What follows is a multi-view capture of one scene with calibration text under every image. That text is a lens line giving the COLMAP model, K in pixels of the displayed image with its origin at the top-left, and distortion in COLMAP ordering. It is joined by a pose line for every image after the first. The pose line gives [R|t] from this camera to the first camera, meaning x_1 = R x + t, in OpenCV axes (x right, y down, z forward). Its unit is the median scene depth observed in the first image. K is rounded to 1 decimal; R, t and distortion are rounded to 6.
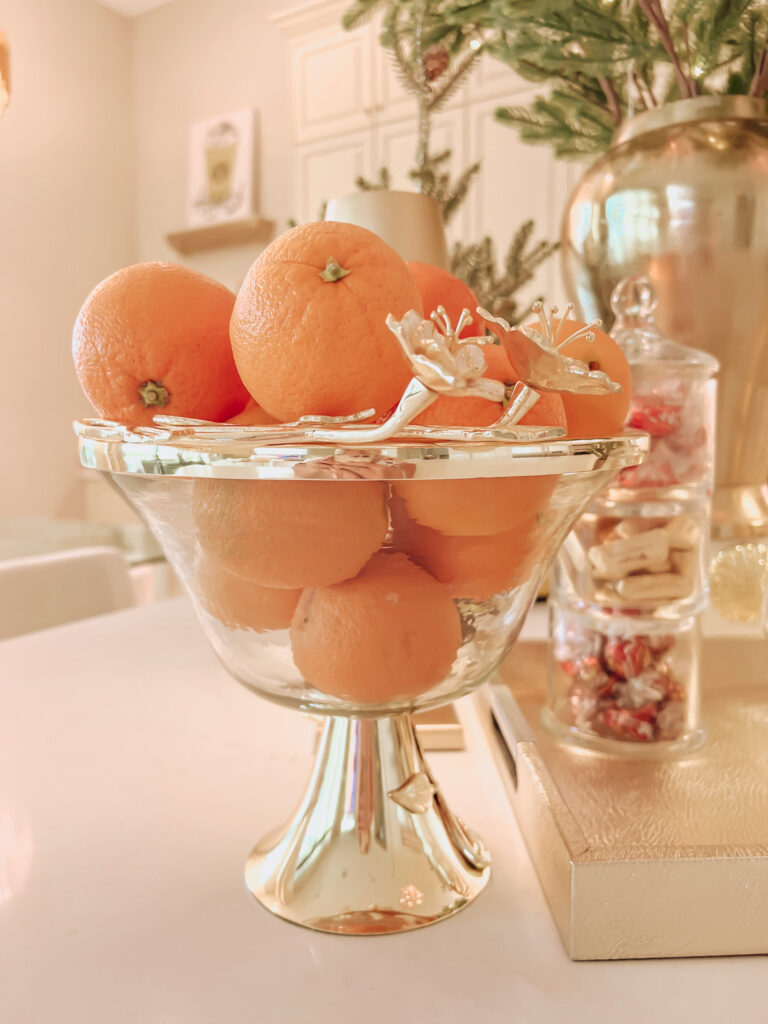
lens RADIAL K [[769.8, 0, 385.0], [0, 769.8, 515.5], [0, 0, 1]] dist [-0.005324, 0.001164]
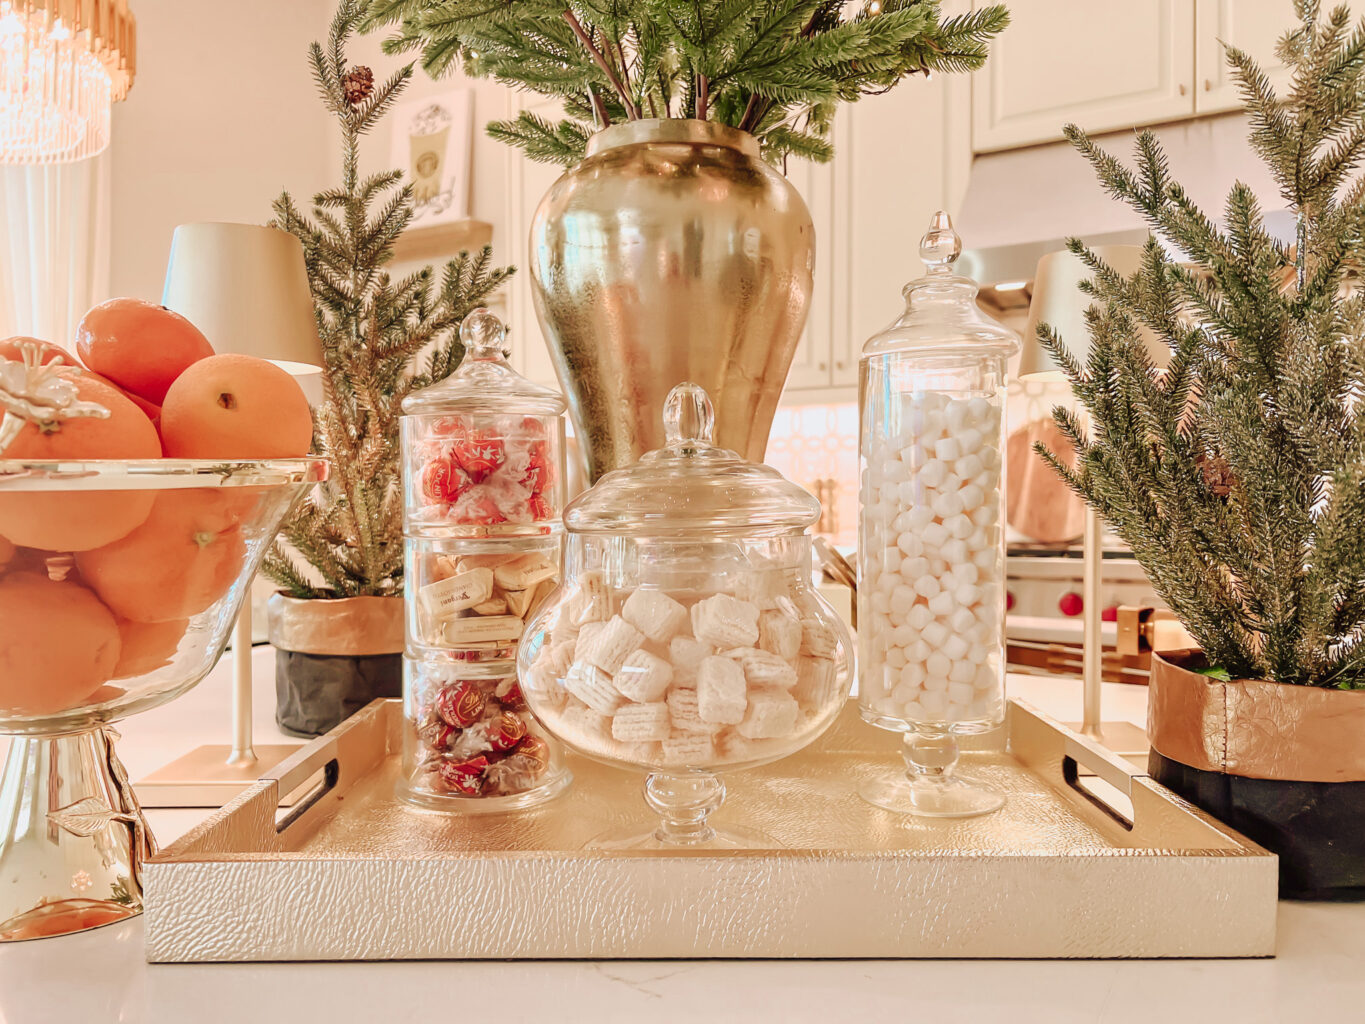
lens RADIAL K [[1026.1, 0, 679.4], [0, 1026.1, 515.3], [0, 0, 1]] dist [-0.005324, 0.001164]
pose [[0.999848, 0.016793, -0.004615, 0.456489], [-0.017135, 0.995948, -0.088285, 0.046284], [0.003114, 0.088351, 0.996085, -0.205511]]
